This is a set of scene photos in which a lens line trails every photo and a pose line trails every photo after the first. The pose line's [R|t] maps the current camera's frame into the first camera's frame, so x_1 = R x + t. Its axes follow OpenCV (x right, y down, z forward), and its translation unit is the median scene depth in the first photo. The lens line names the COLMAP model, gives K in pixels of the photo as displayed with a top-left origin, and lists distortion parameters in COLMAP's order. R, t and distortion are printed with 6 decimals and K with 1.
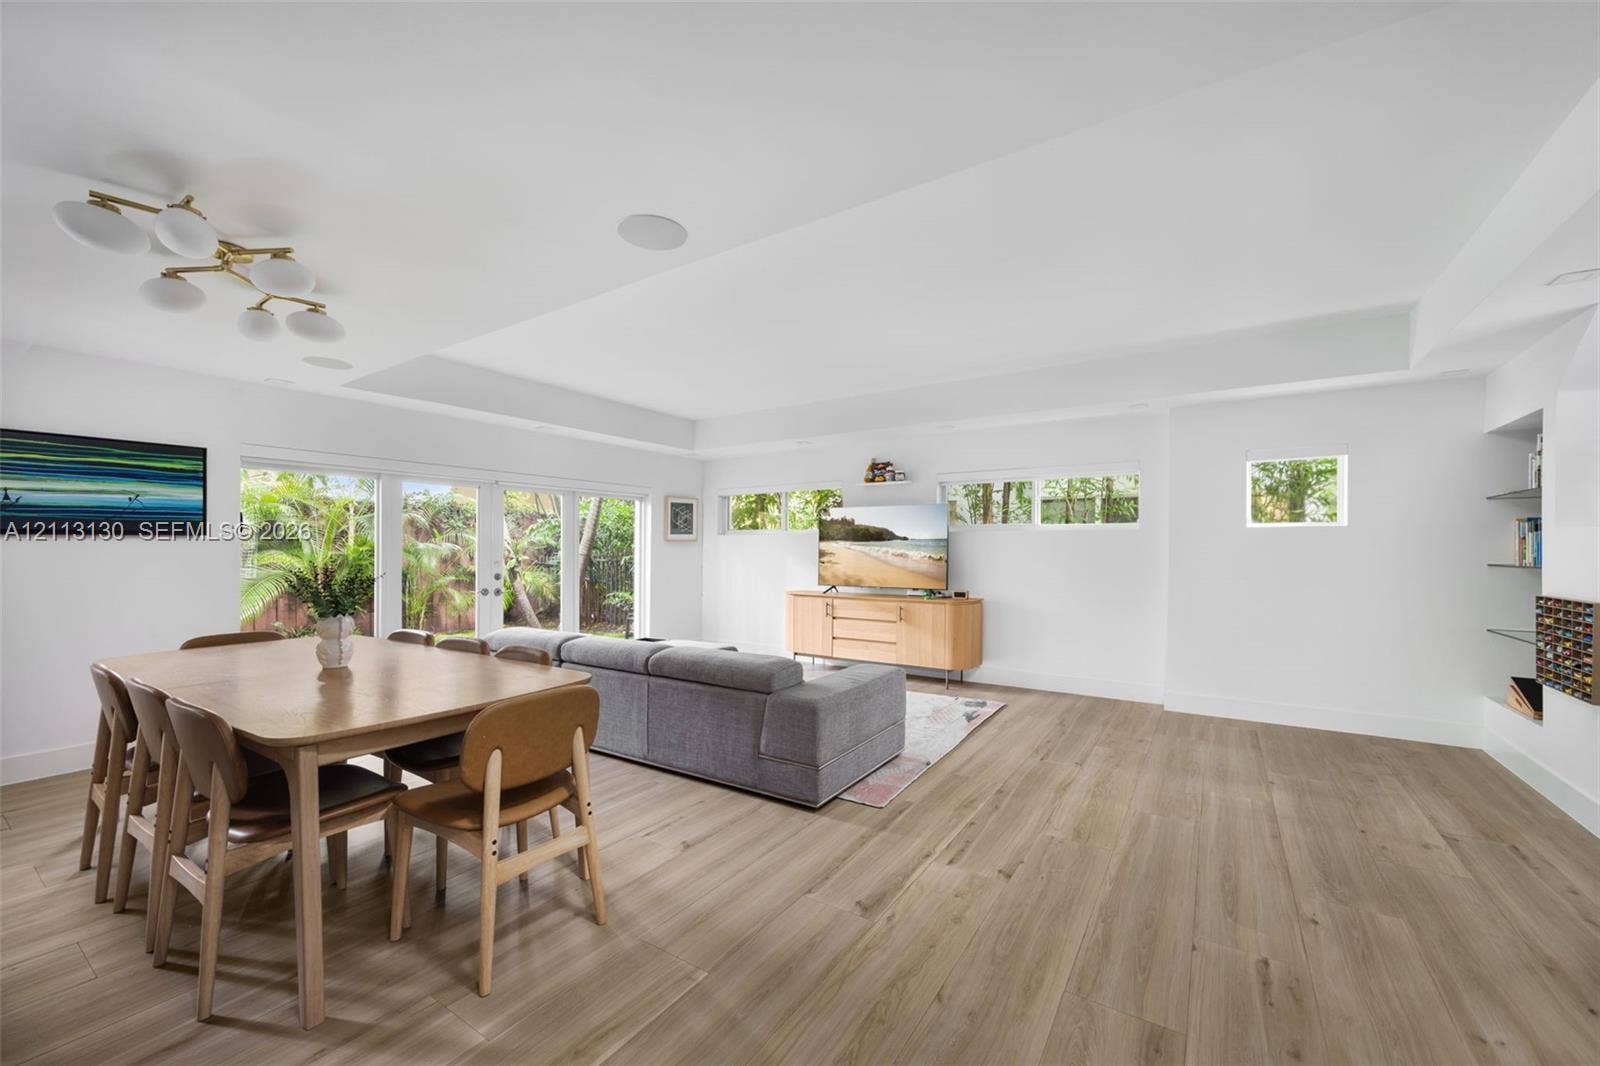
lens RADIAL K [[648.4, 0, 803.0], [0, 648.4, 536.2], [0, 0, 1]] dist [-0.000301, -0.000173]
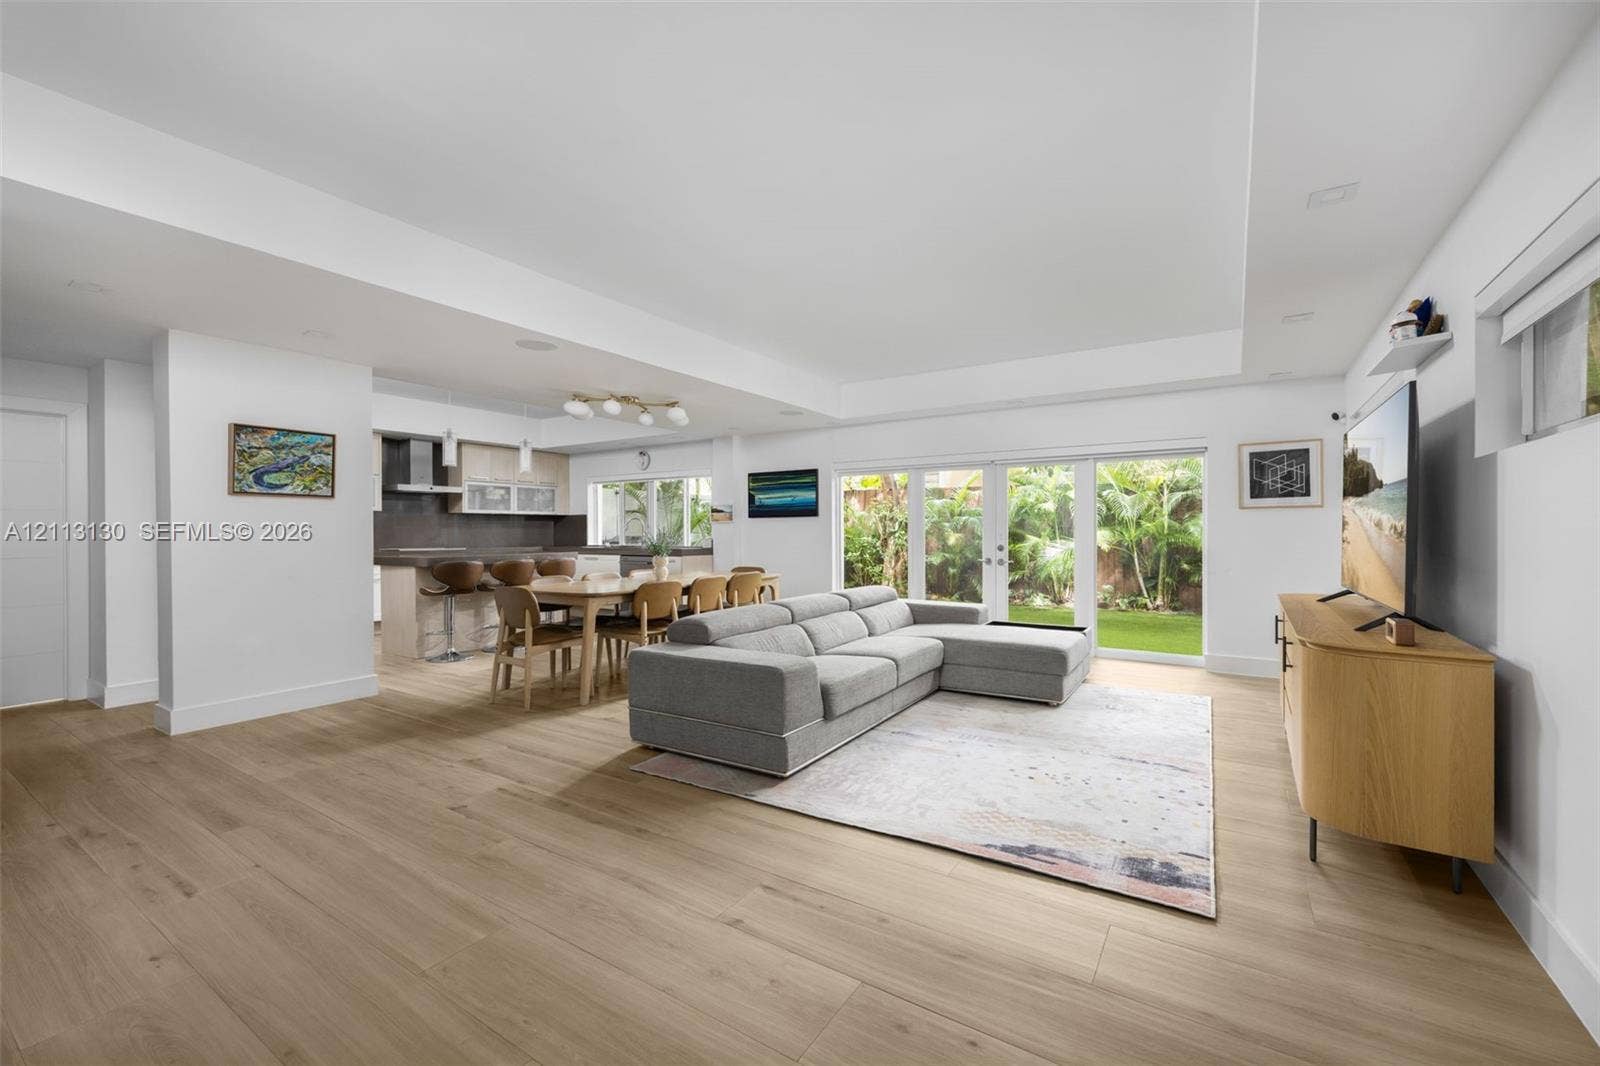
lens RADIAL K [[648.4, 0, 838.1], [0, 648.4, 533.1], [0, 0, 1]] dist [-0.000301, -0.000173]
pose [[0.019049, 0.002917, -0.999814, 0.913034], [0.022874, 0.999733, 0.003353, 0.040253], [0.999557, -0.022934, 0.018978, 1.046090]]
